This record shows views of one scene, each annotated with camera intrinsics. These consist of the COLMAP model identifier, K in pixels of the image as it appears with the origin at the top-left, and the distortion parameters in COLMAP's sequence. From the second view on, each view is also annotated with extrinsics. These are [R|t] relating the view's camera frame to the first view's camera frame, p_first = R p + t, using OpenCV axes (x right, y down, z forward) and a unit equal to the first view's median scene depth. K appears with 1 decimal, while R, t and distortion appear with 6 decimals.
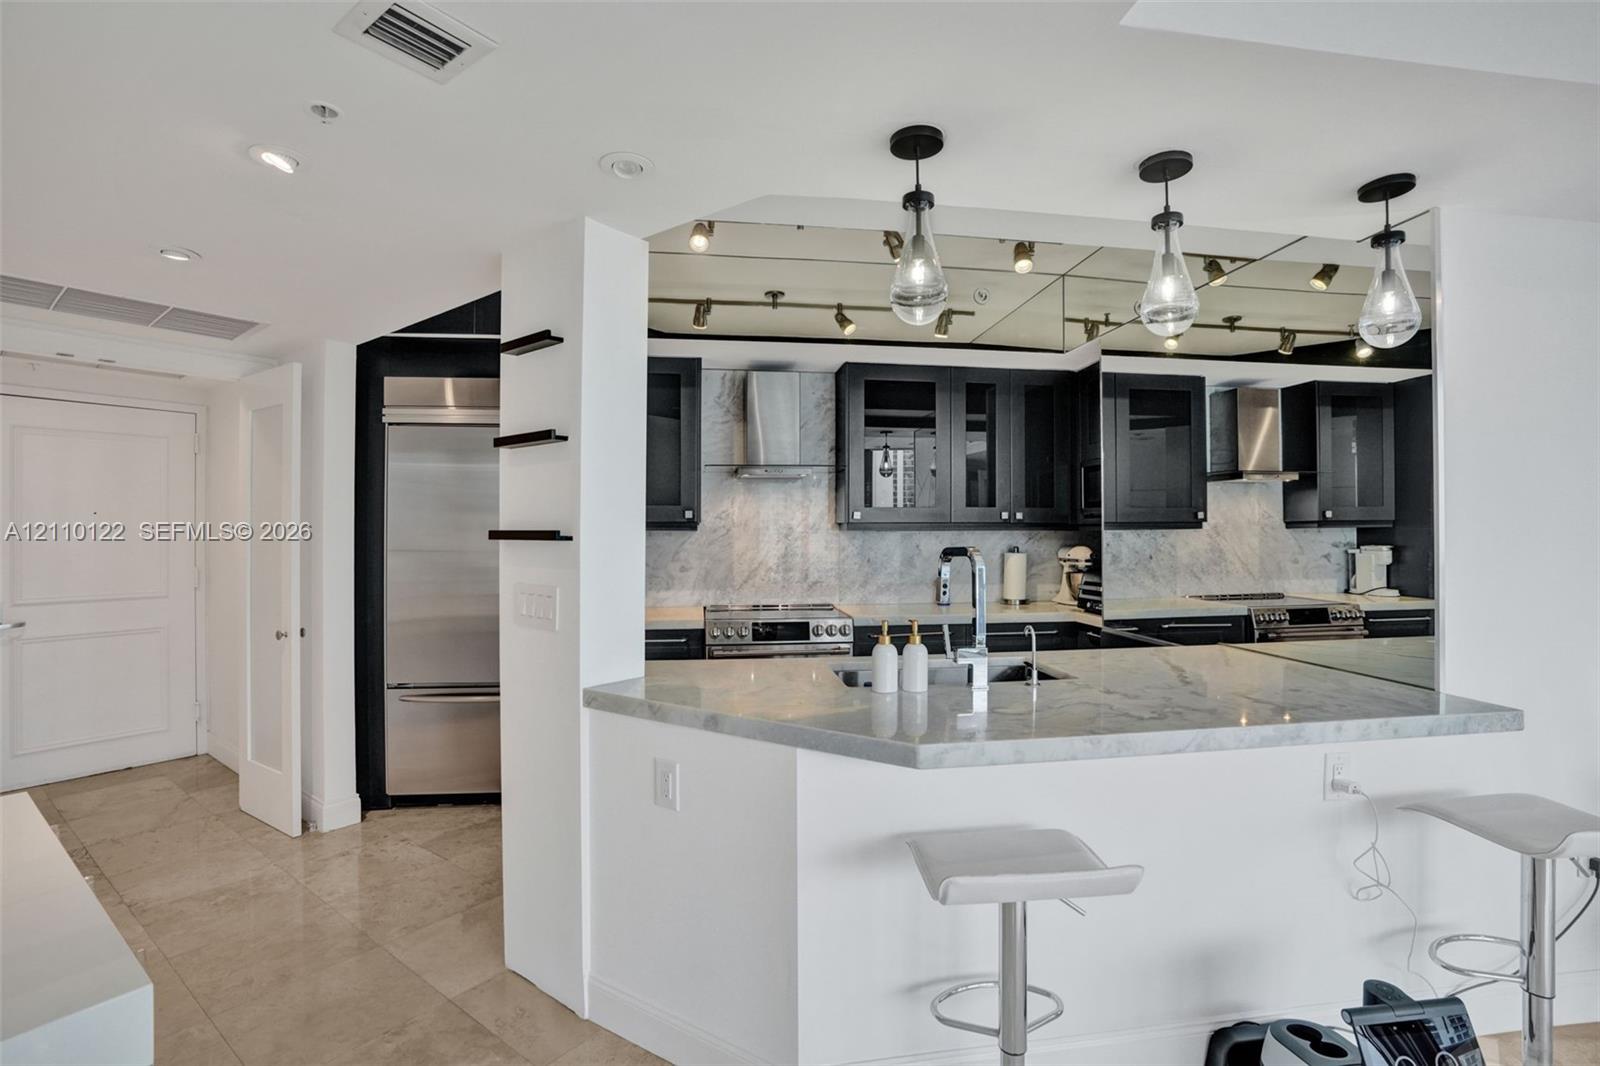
lens RADIAL K [[732.0, 0, 766.7], [0, 732.0, 534.9], [0, 0, 1]] dist [-0.028508, 0.001636]
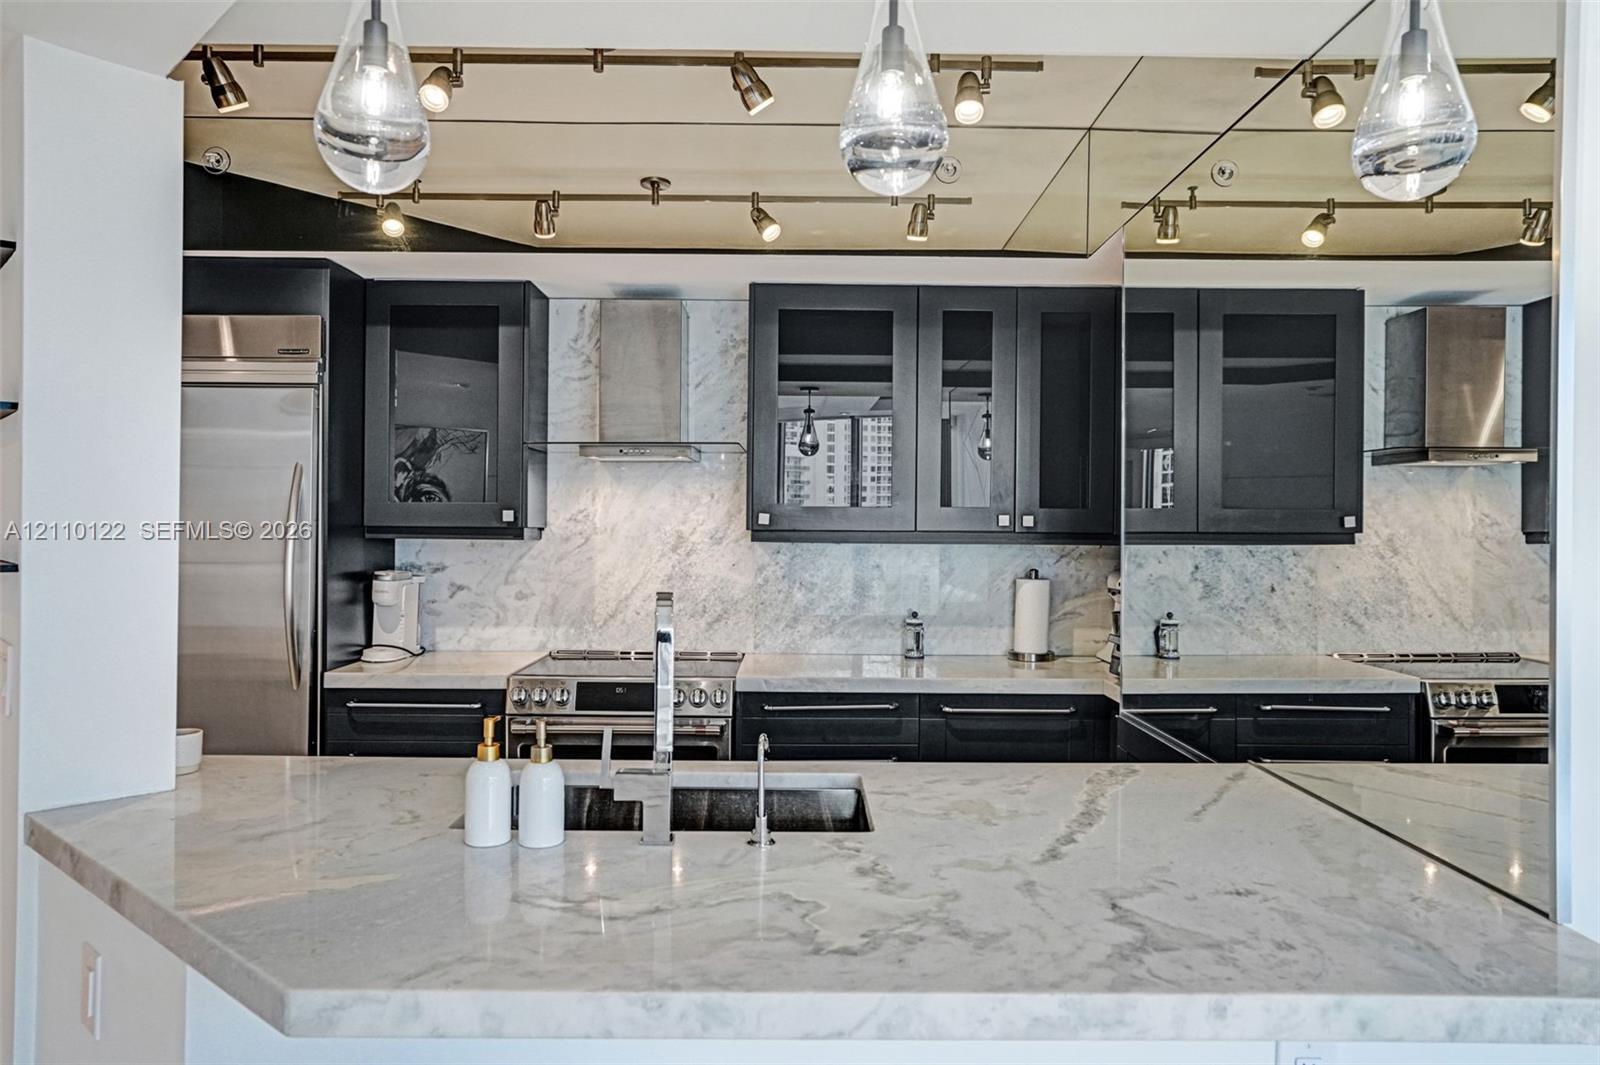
lens RADIAL K [[983.1, 0, 762.7], [0, 983.1, 539.6], [0, 0, 1]] dist [-0.014355, 0.011763]
pose [[0.990421, 0.010114, -0.137711, 0.230586], [-0.009085, 0.999926, 0.008093, -0.014600], [0.137783, -0.006764, 0.990439, 0.130763]]
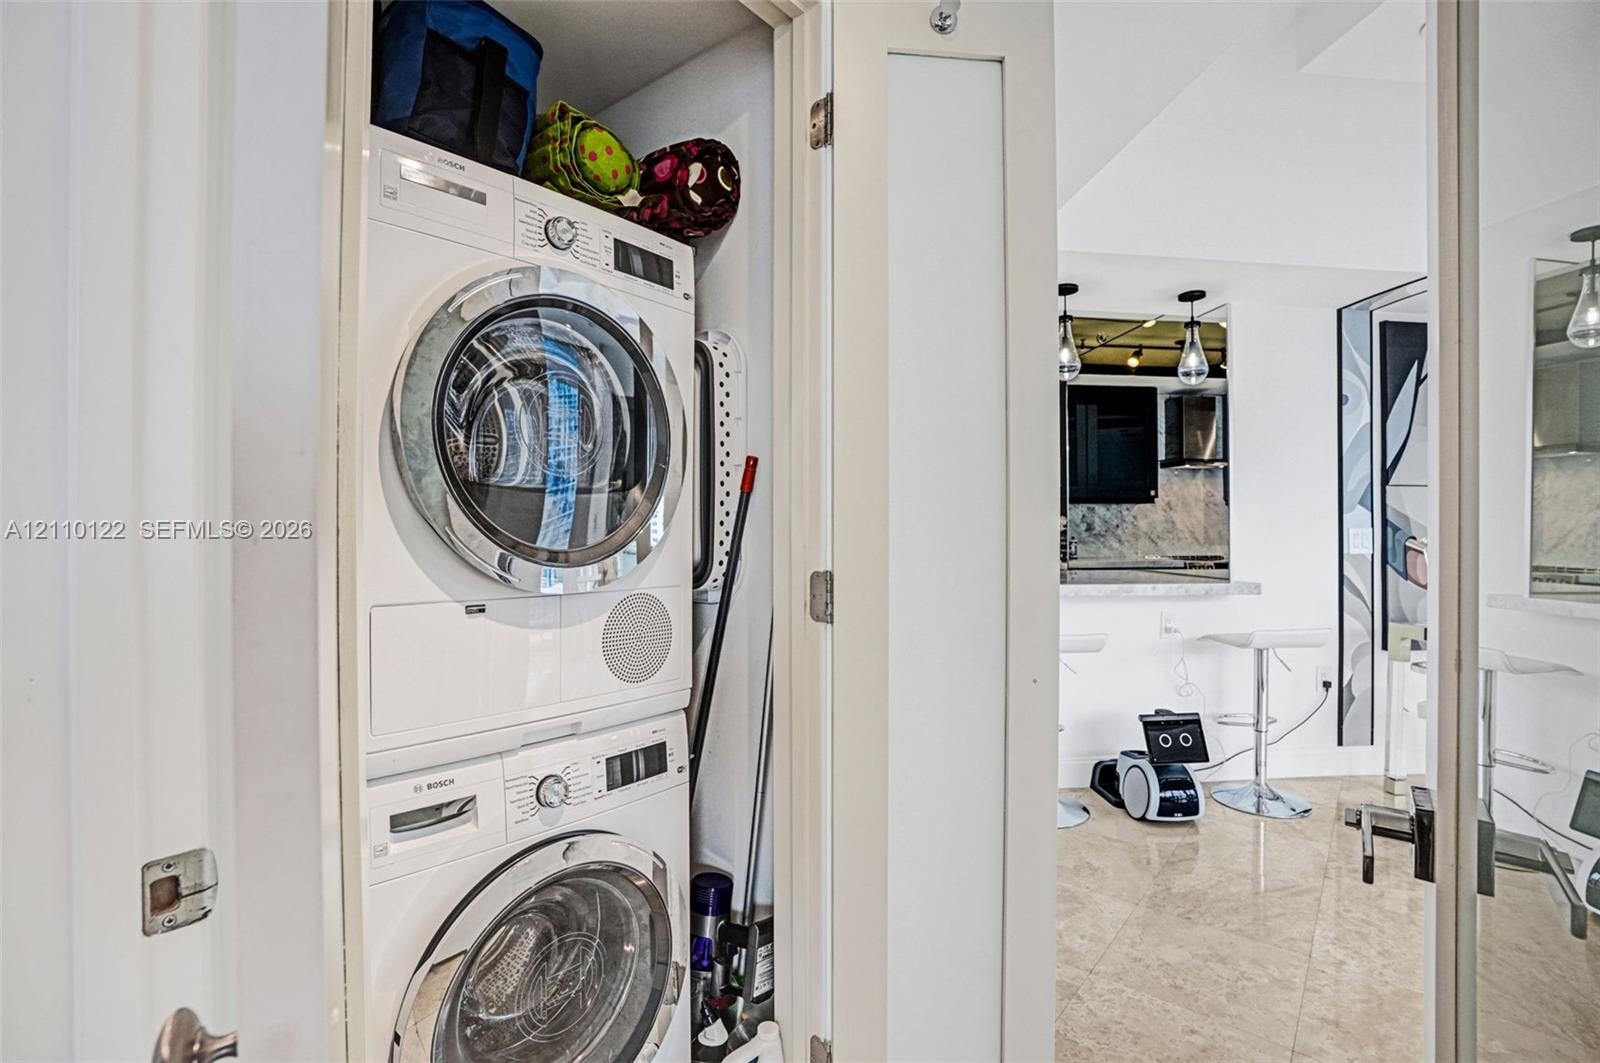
lens RADIAL K [[797.5, 0, 775.8], [0, 797.5, 530.8], [0, 0, 1]] dist [-0.033573, 0.005977]
pose [[0.999980, 0.001975, -0.005968, -0.075950], [-0.002027, 0.999960, -0.008670, 0.055682], [0.005951, 0.008682, 0.999945, -0.441480]]
